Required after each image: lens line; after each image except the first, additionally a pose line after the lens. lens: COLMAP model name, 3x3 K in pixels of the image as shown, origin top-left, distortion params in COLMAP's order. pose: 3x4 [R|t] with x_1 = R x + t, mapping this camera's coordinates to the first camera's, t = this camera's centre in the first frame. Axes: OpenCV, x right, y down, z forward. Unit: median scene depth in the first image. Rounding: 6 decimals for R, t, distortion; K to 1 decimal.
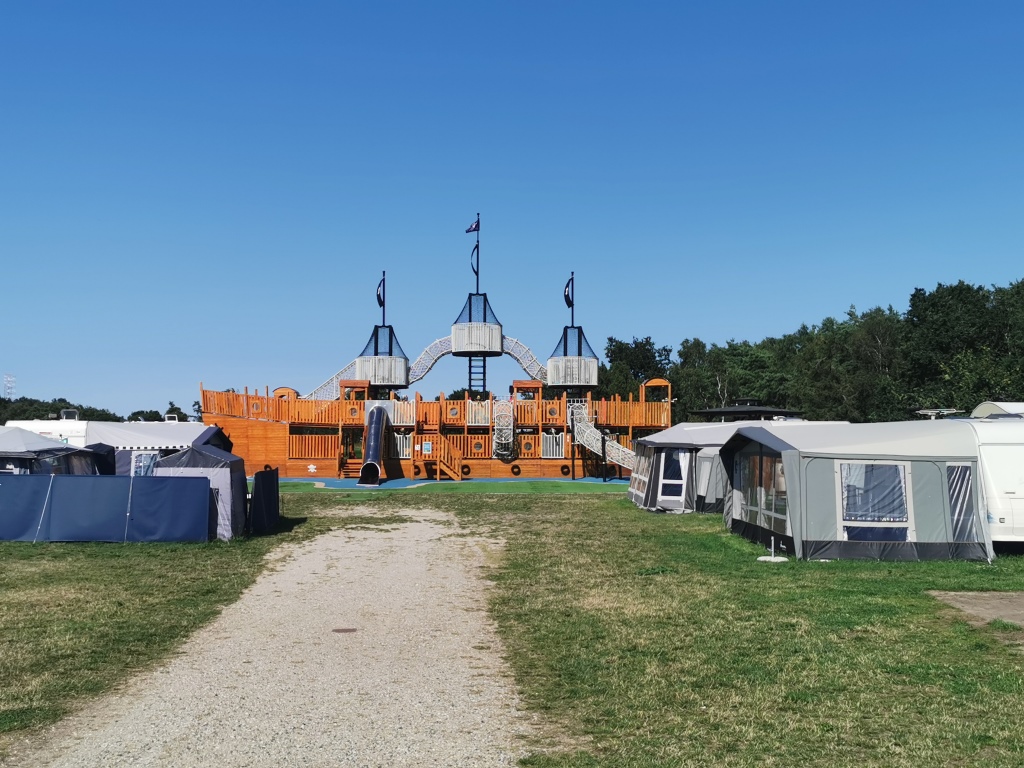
lens RADIAL K [[1234.5, 0, 508.9], [0, 1234.5, 380.3], [0, 0, 1]] dist [0.025084, 0.000000]
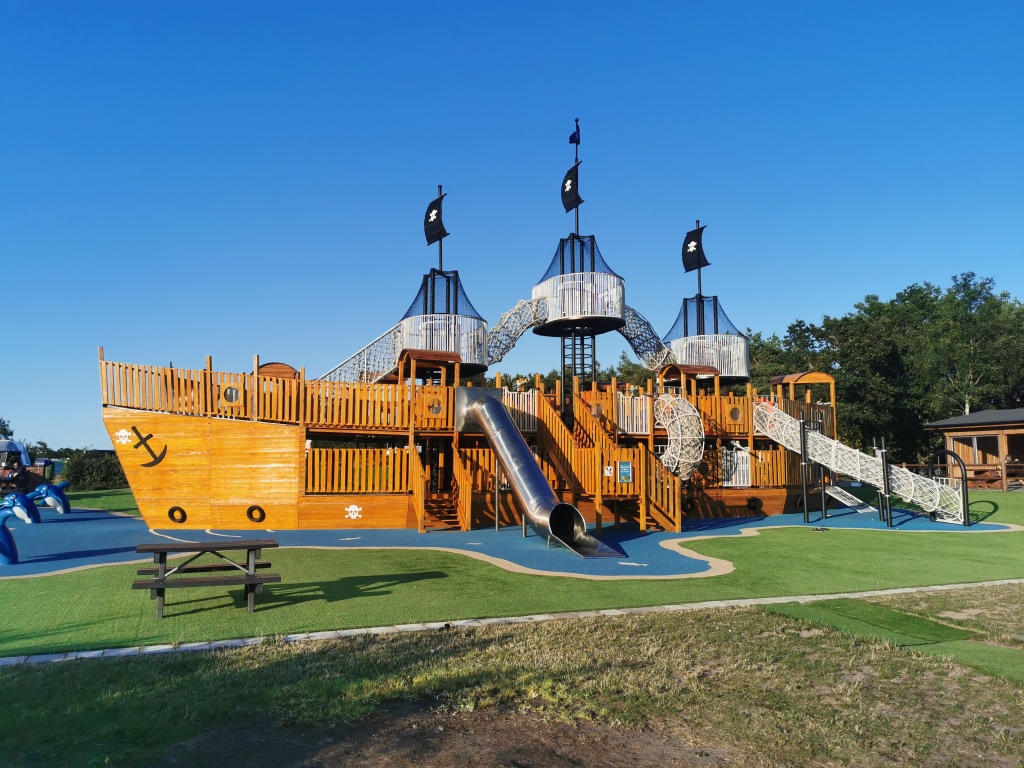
lens RADIAL K [[796.8, 0, 511.5], [0, 796.8, 384.1], [0, 0, 1]] dist [0.047335, -0.000896]
pose [[0.930134, 0.035262, 0.365522, -0.218072], [-0.017380, 0.998491, -0.052098, 0.033413], [-0.366808, 0.042105, 0.929343, 0.650390]]
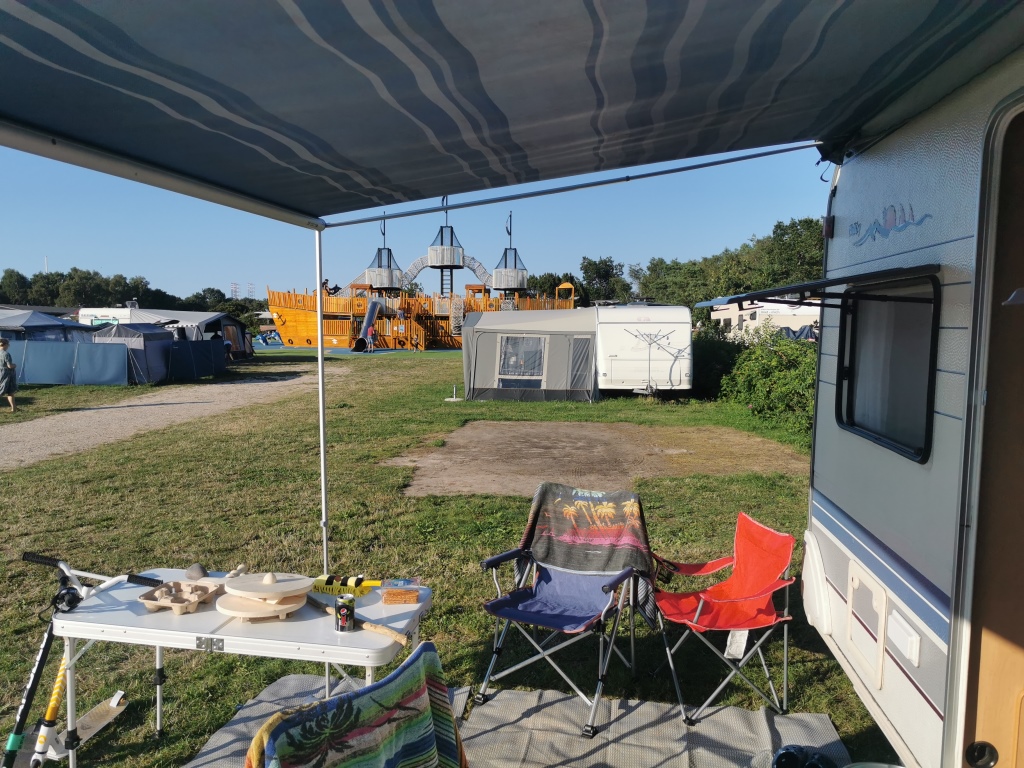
lens RADIAL K [[796.8, 0, 511.1], [0, 796.8, 383.4], [0, 0, 1]] dist [0.047335, -0.000896]
pose [[0.997425, 0.007779, -0.071297, 0.129890], [0.000801, 0.992830, 0.119530, 0.003562], [0.071716, -0.119279, 0.990267, 0.019708]]
